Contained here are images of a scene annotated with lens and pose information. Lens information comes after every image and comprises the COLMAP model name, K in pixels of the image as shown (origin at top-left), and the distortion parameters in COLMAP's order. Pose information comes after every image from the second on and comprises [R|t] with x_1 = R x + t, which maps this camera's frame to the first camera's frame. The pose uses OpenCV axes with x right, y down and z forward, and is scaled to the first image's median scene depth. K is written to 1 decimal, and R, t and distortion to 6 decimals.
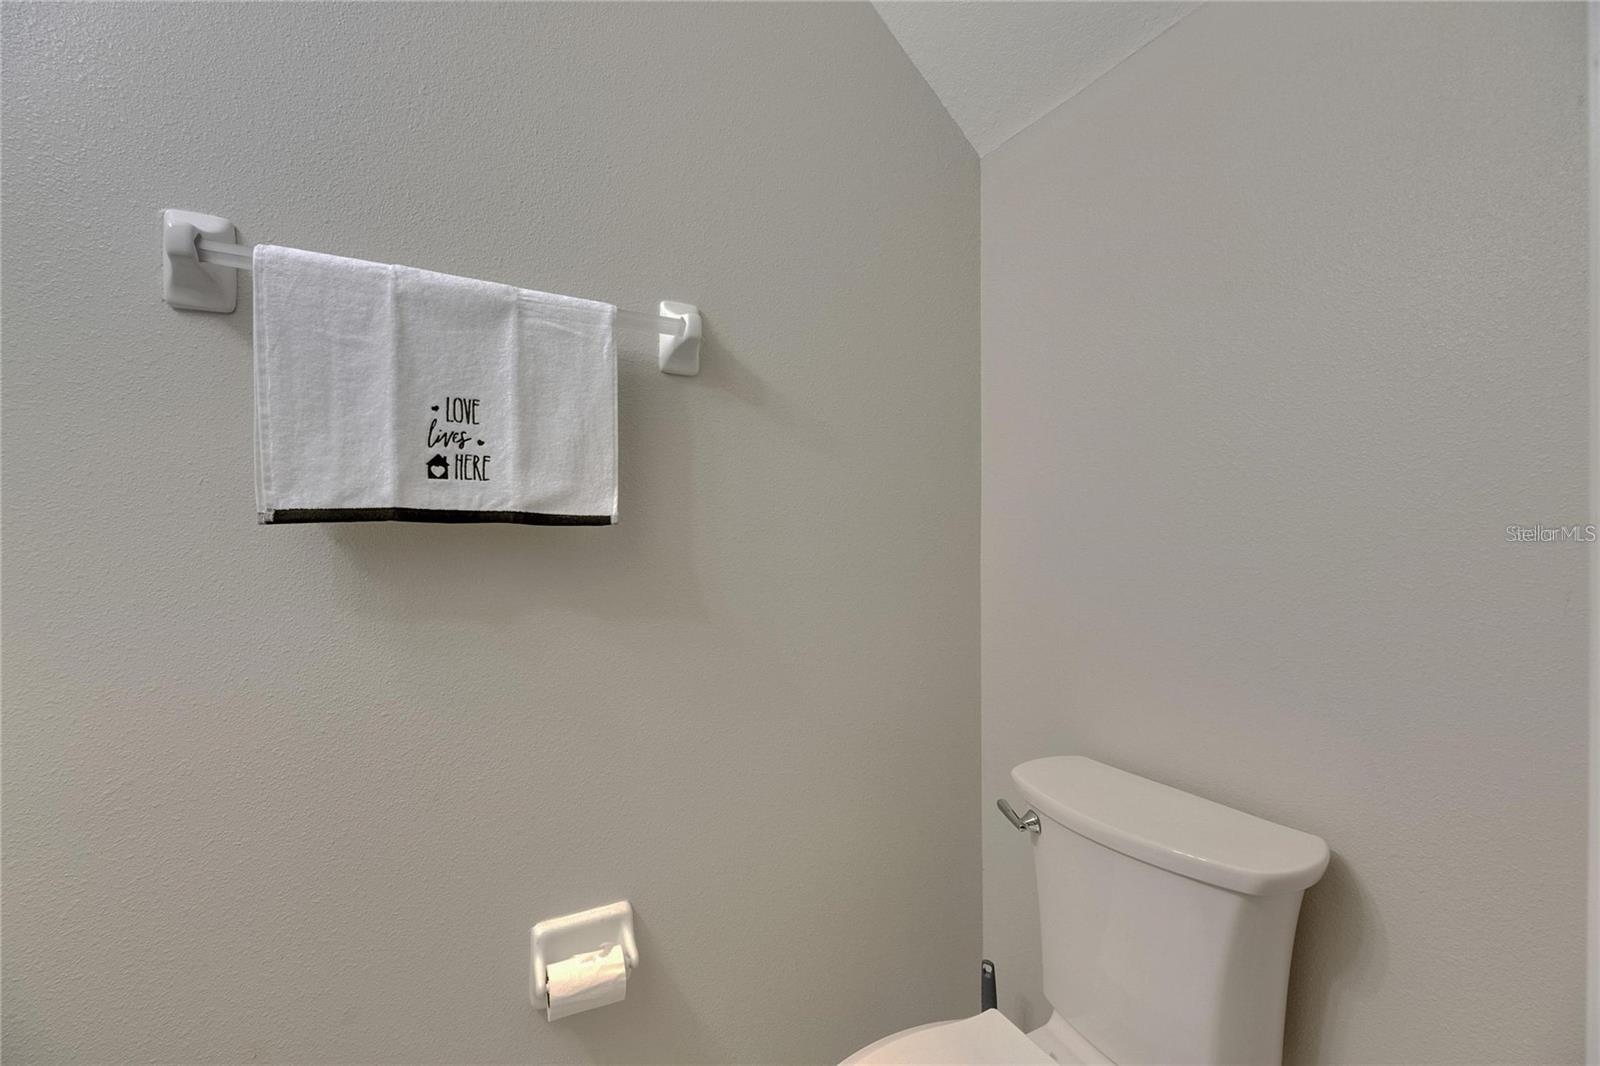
lens RADIAL K [[641.5, 0, 801.1], [0, 641.5, 549.1], [0, 0, 1]] dist [0.010859, -0.006251]
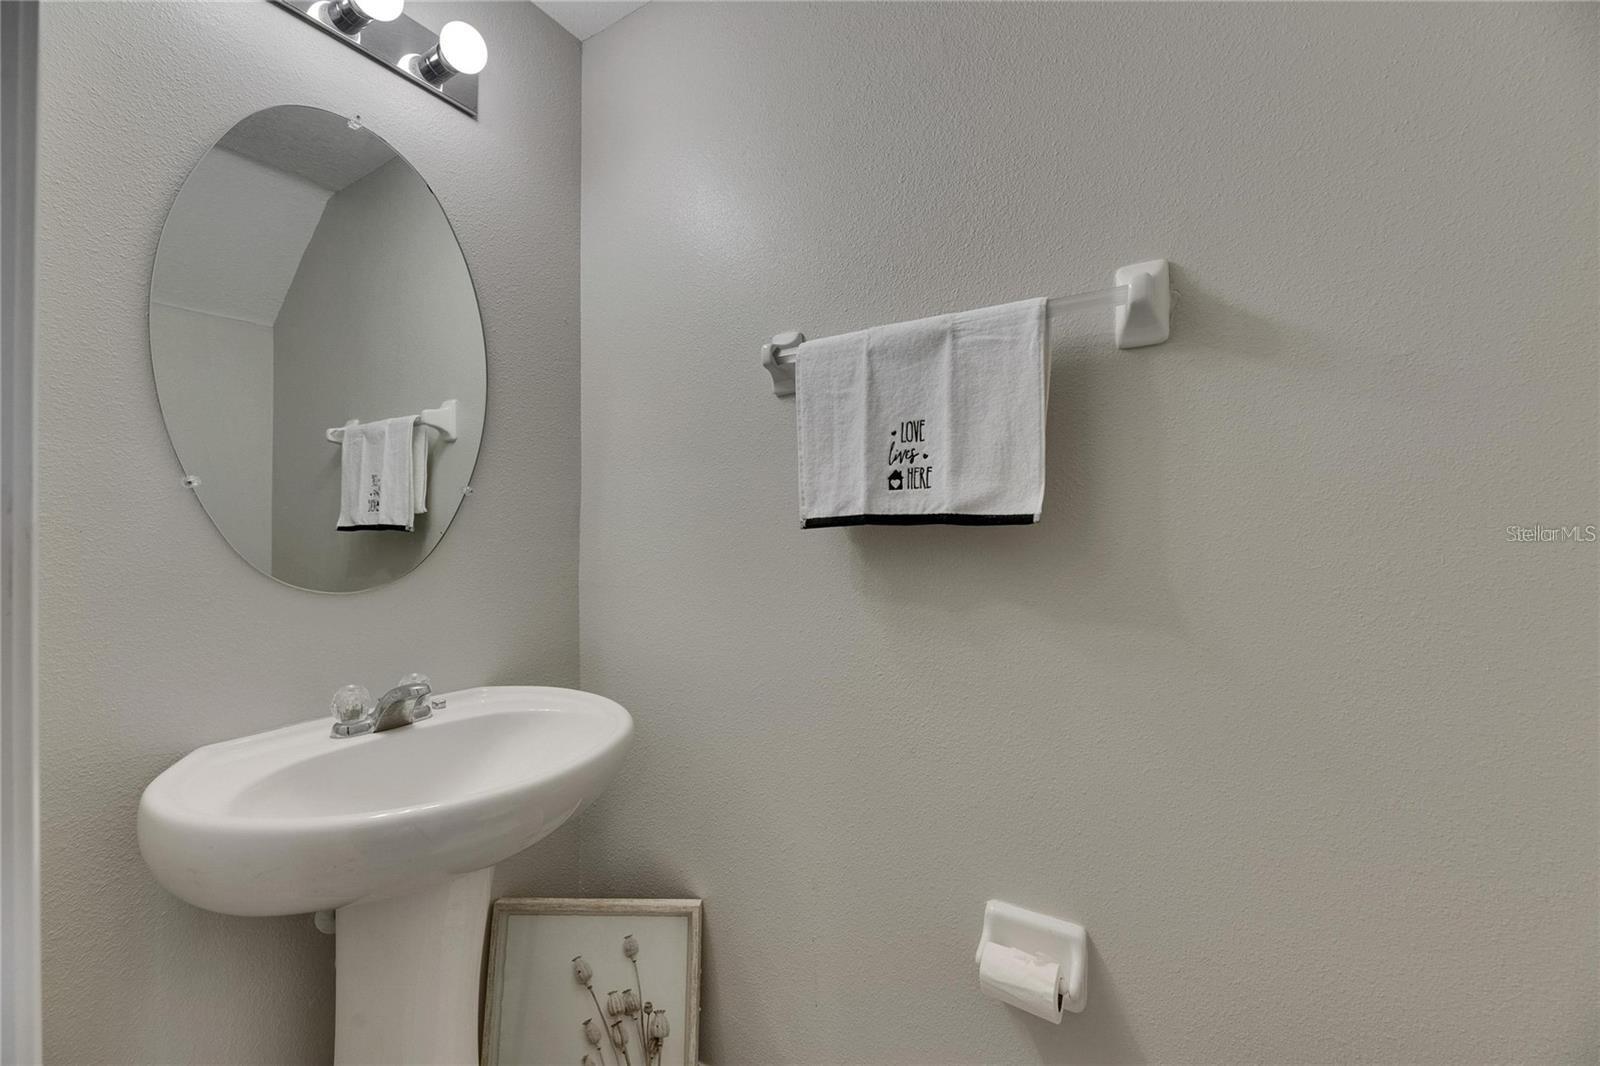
lens RADIAL K [[642.5, 0, 803.0], [0, 642.5, 538.4], [0, 0, 1]] dist [0.003074, 0.000032]
pose [[0.503120, -0.000191, -0.864217, 0.405117], [-0.008358, 0.999952, -0.005087, -0.007814], [0.864176, 0.009783, 0.503094, 0.220589]]
